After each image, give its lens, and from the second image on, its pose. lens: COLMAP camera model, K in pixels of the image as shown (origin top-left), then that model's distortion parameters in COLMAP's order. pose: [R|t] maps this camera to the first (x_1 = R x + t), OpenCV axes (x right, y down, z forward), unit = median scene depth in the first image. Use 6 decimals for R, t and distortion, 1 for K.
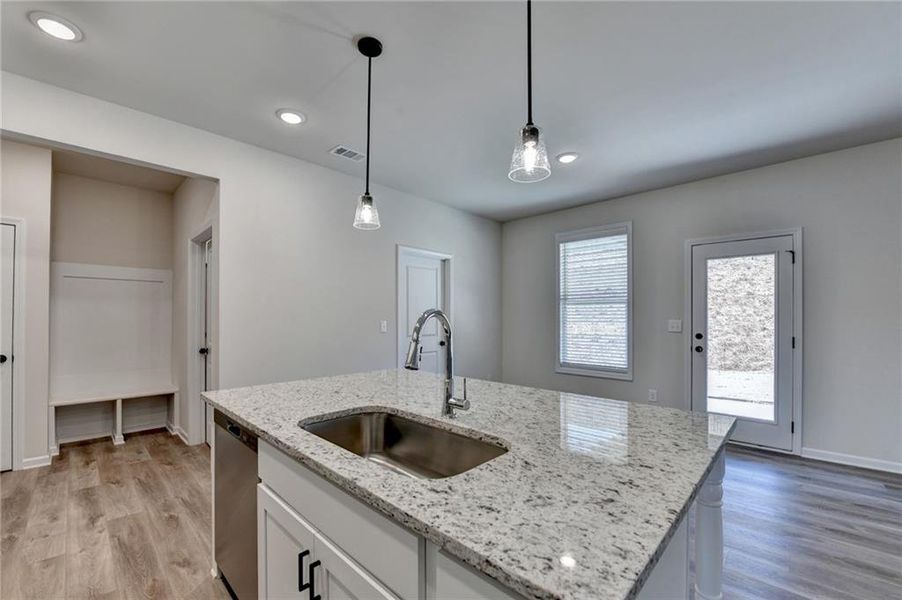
lens RADIAL K [[370.7, 0, 443.0], [0, 370.7, 314.8], [0, 0, 1]] dist [-0.015672, -0.001940]
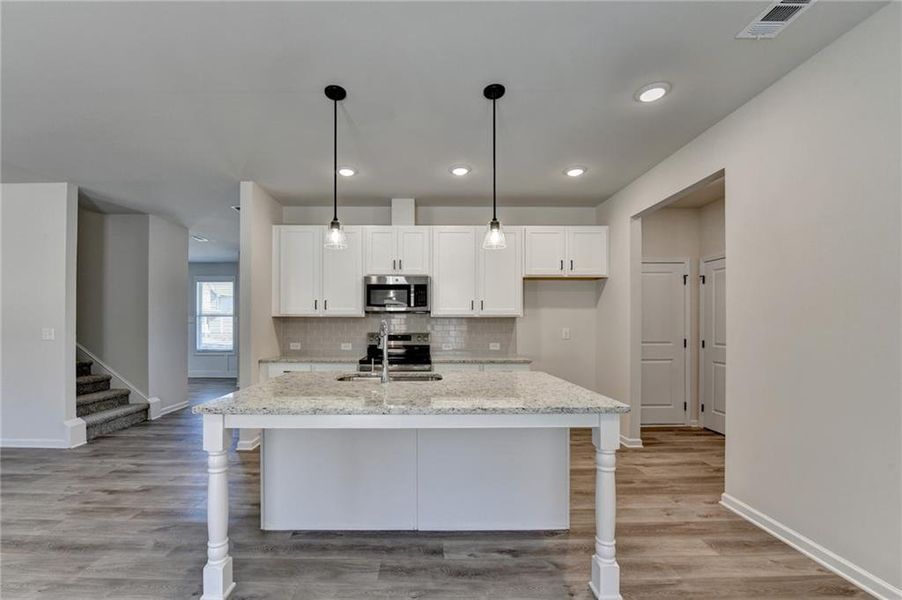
lens RADIAL K [[374.9, 0, 426.9], [0, 374.9, 317.6], [0, 0, 1]] dist [-0.011468, -0.002598]
pose [[-0.710677, -0.016947, -0.703314, 0.501110], [0.003812, 0.999602, -0.027939, 0.013744], [0.703508, -0.022537, -0.710330, 1.073182]]
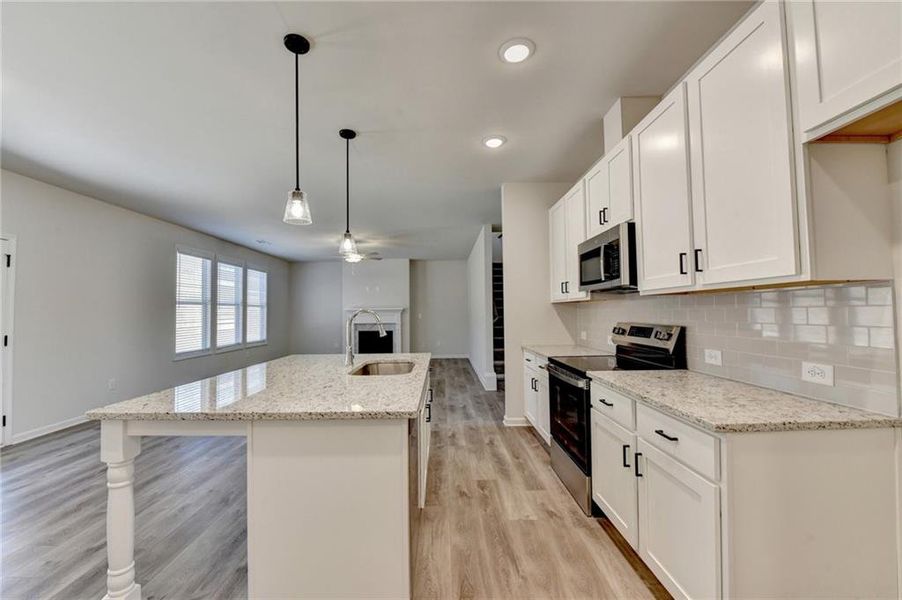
lens RADIAL K [[370.7, 0, 444.1], [0, 370.7, 300.4], [0, 0, 1]] dist [-0.015672, -0.001940]
pose [[-0.697225, 0.031642, 0.716153, -0.749896], [0.006471, 0.999262, -0.037851, 0.007324], [-0.716823, -0.021757, -0.696916, 0.891666]]
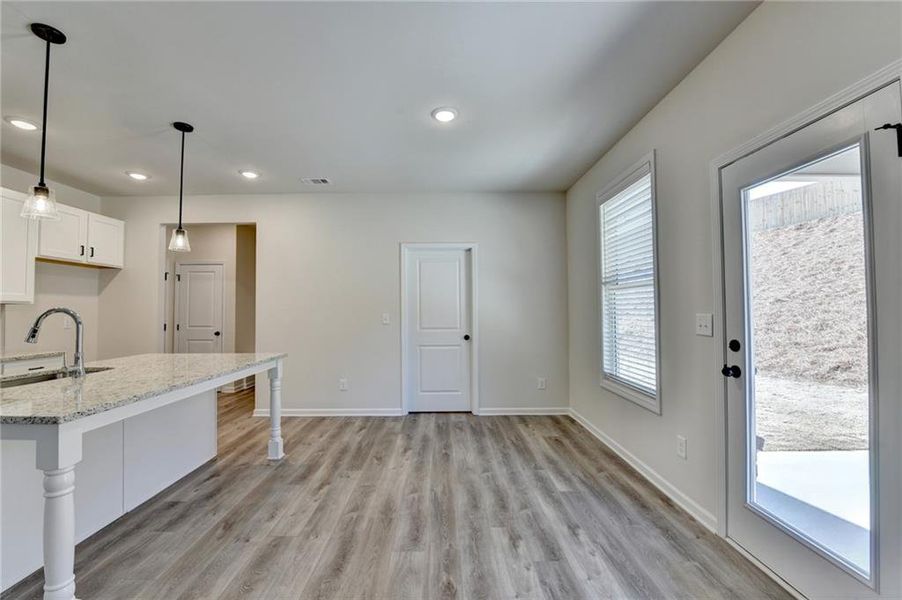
lens RADIAL K [[361.1, 0, 440.8], [0, 361.1, 301.2], [0, 0, 1]] dist [-0.014178, -0.002137]
pose [[0.697017, -0.024785, -0.716626, 0.963988], [0.012486, 0.999670, -0.022429, 0.006145], [0.716946, 0.006686, 0.697097, 0.477507]]
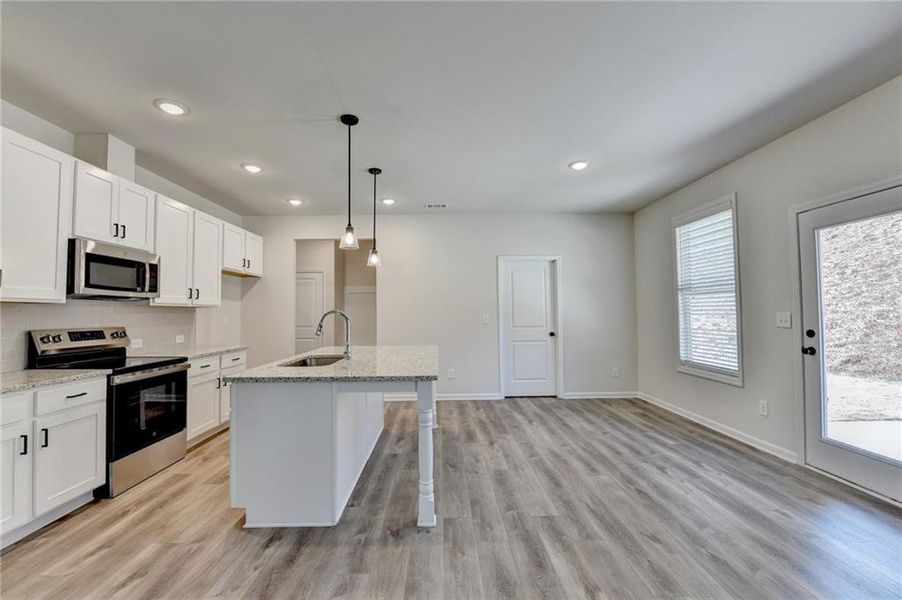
lens RADIAL K [[361.1, 0, 441.1], [0, 361.1, 300.3], [0, 0, 1]] dist [-0.014178, -0.002137]
pose [[0.703245, -0.032901, -0.710186, 0.857978], [0.015832, 0.999406, -0.030622, 0.002420], [0.710771, 0.010291, 0.703348, -0.038920]]
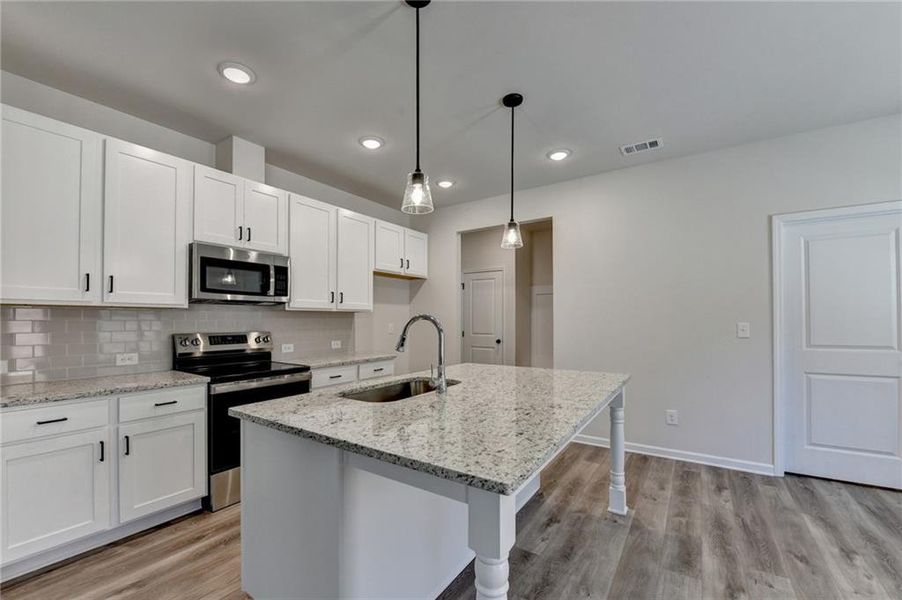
lens RADIAL K [[370.7, 0, 444.4], [0, 370.7, 316.5], [0, 0, 1]] dist [-0.015672, -0.001940]
pose [[0.173455, -0.011430, -0.984775, 0.620107], [0.011733, 0.999886, -0.009539, 0.005560], [0.984772, -0.009900, 0.173570, 0.354092]]
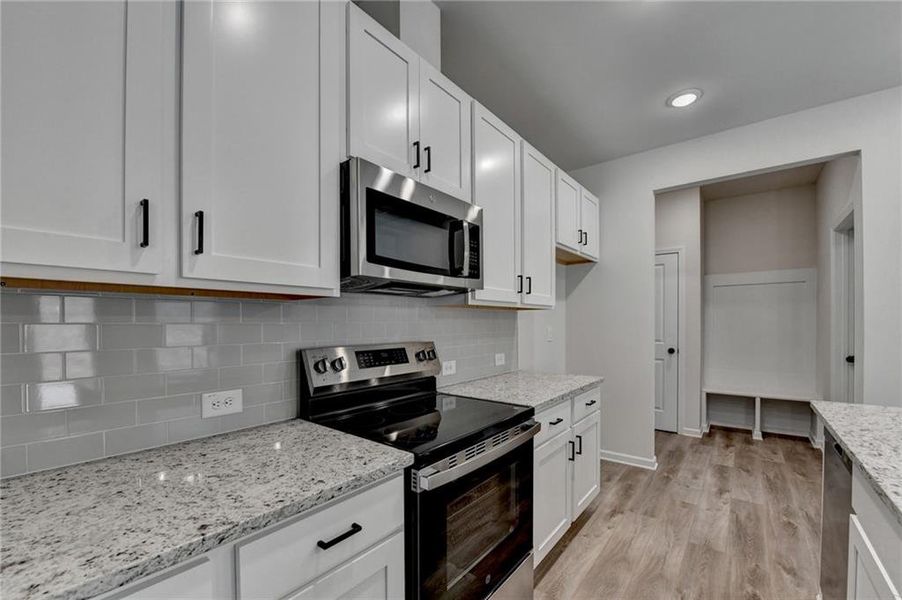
lens RADIAL K [[370.7, 0, 437.6], [0, 370.7, 329.7], [0, 0, 1]] dist [-0.015672, -0.001940]
pose [[0.070686, 0.014311, -0.997396, 0.103627], [0.015674, 0.999758, 0.015456, 0.002971], [0.997375, -0.016726, 0.070445, -0.000291]]
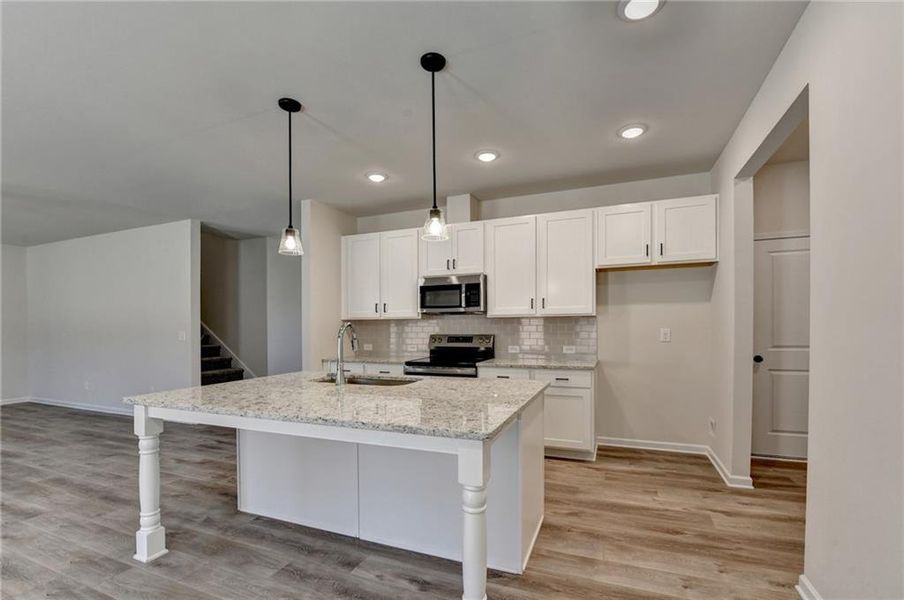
lens RADIAL K [[371.5, 0, 477.4], [0, 371.5, 325.9], [0, 0, 1]] dist [-0.015672, -0.001940]
pose [[-0.915170, 0.005531, -0.403030, 0.063080], [0.011050, 0.999874, -0.011369, 0.016196], [0.402917, -0.014858, -0.915116, 1.272115]]
